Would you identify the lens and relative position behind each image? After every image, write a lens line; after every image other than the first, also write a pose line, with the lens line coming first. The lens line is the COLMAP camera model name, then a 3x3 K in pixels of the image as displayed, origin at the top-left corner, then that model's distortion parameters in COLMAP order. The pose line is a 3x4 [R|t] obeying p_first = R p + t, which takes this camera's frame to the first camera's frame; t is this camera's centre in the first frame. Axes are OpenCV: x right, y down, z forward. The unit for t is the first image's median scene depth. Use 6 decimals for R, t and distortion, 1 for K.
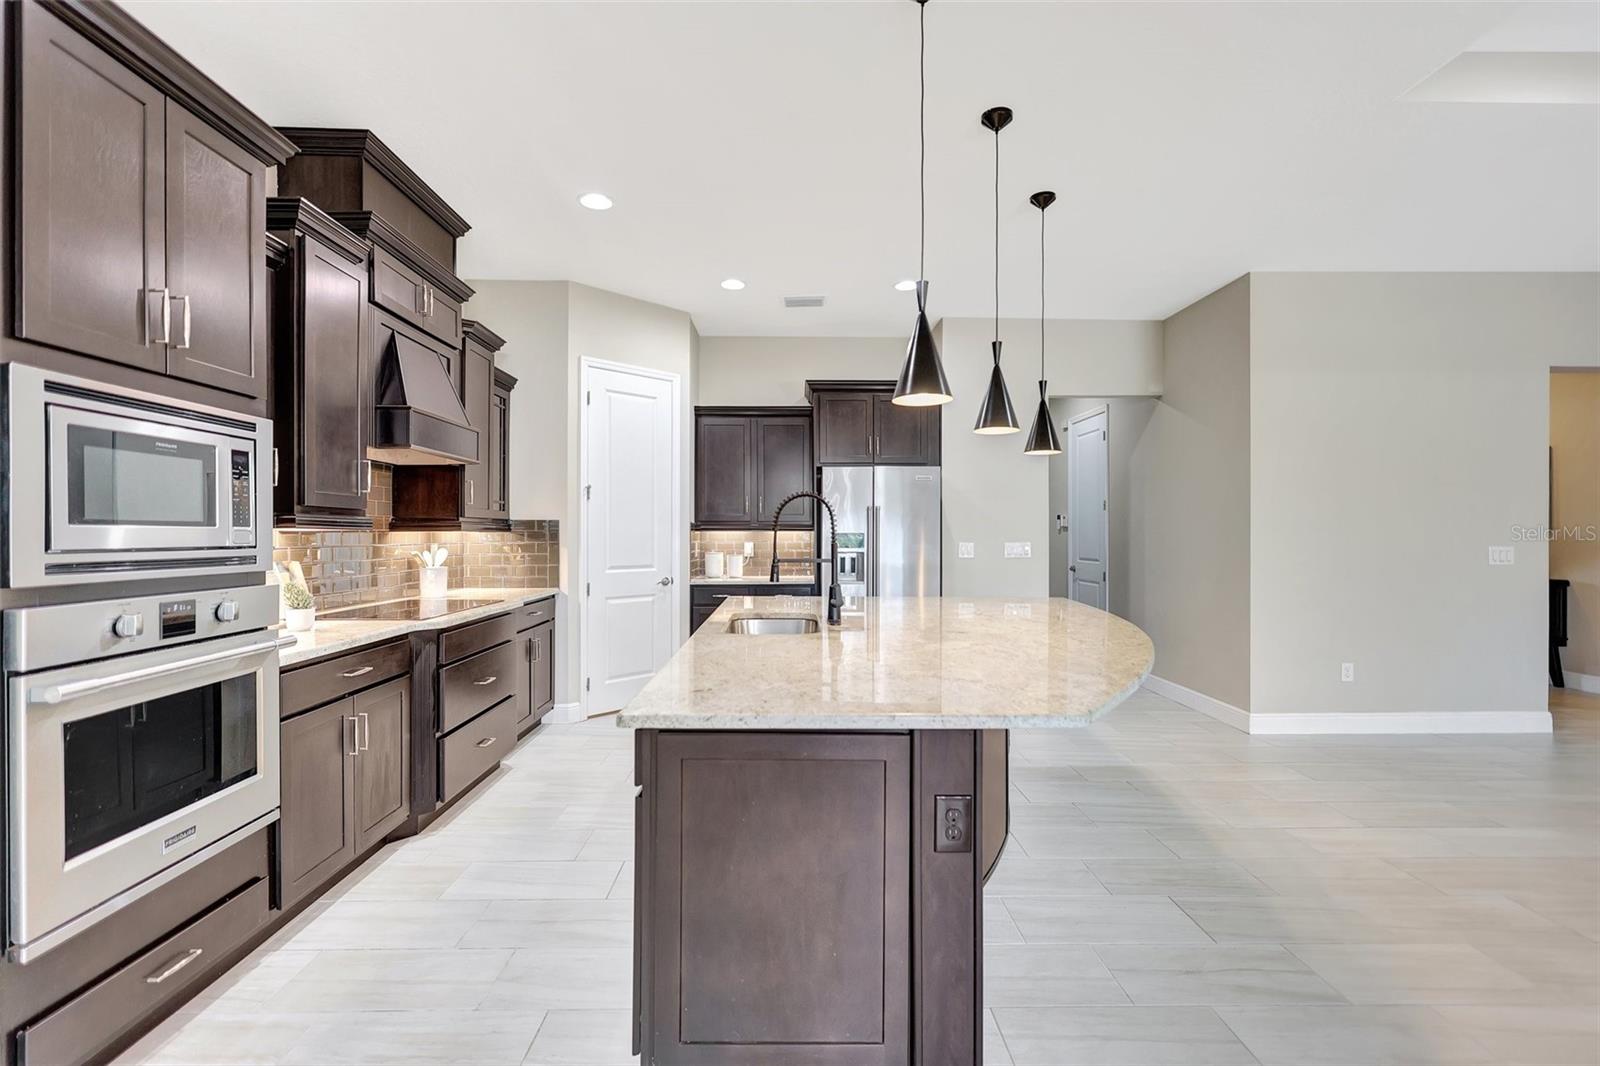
lens RADIAL K [[735.5, 0, 795.5], [0, 735.5, 534.4], [0, 0, 1]] dist [-0.001812, -0.000264]
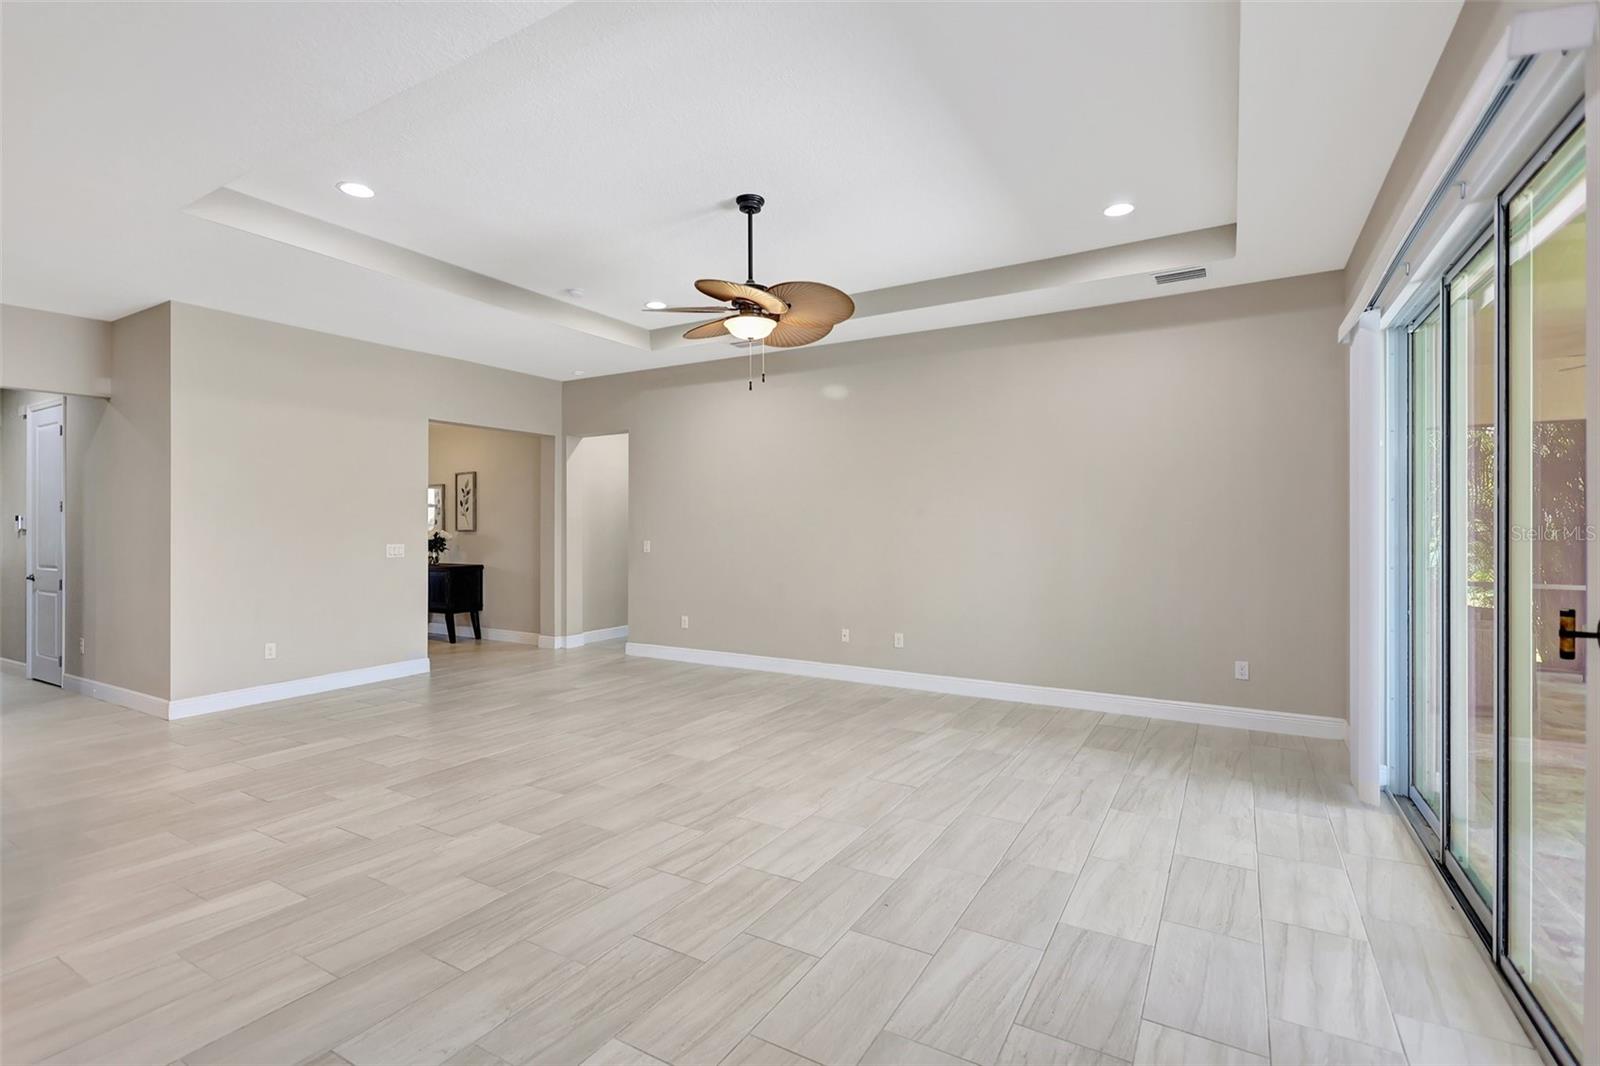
lens RADIAL K [[744.4, 0, 801.3], [0, 744.4, 527.7], [0, 0, 1]] dist [-0.001533, 0.000108]
pose [[0.517578, -0.004427, 0.855625, 0.152501], [0.005873, 0.999981, 0.001621, -0.013130], [-0.855616, 0.004186, 0.517594, -0.385220]]
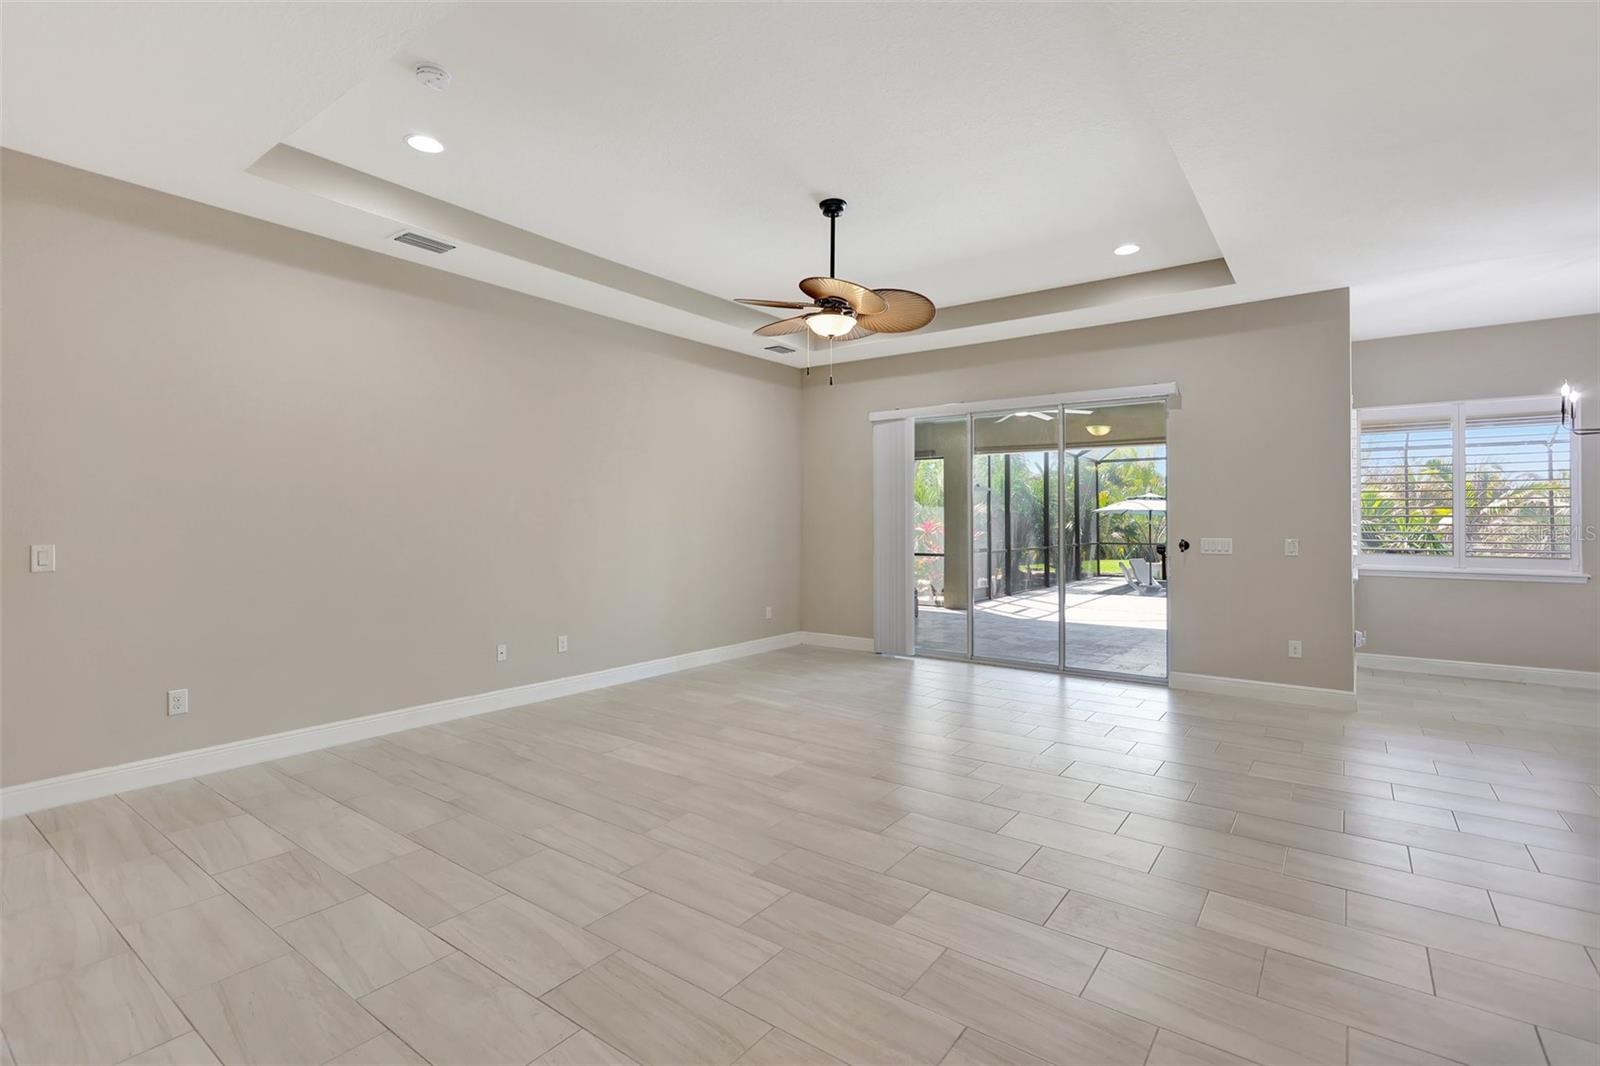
lens RADIAL K [[747.7, 0, 797.1], [0, 747.7, 512.7], [0, 0, 1]] dist [0.000851, -0.000086]
pose [[-0.794494, 0.004731, 0.607253, 0.346343], [-0.000664, 0.999962, -0.008659, -0.009400], [-0.607271, -0.007283, -0.794461, 0.862097]]
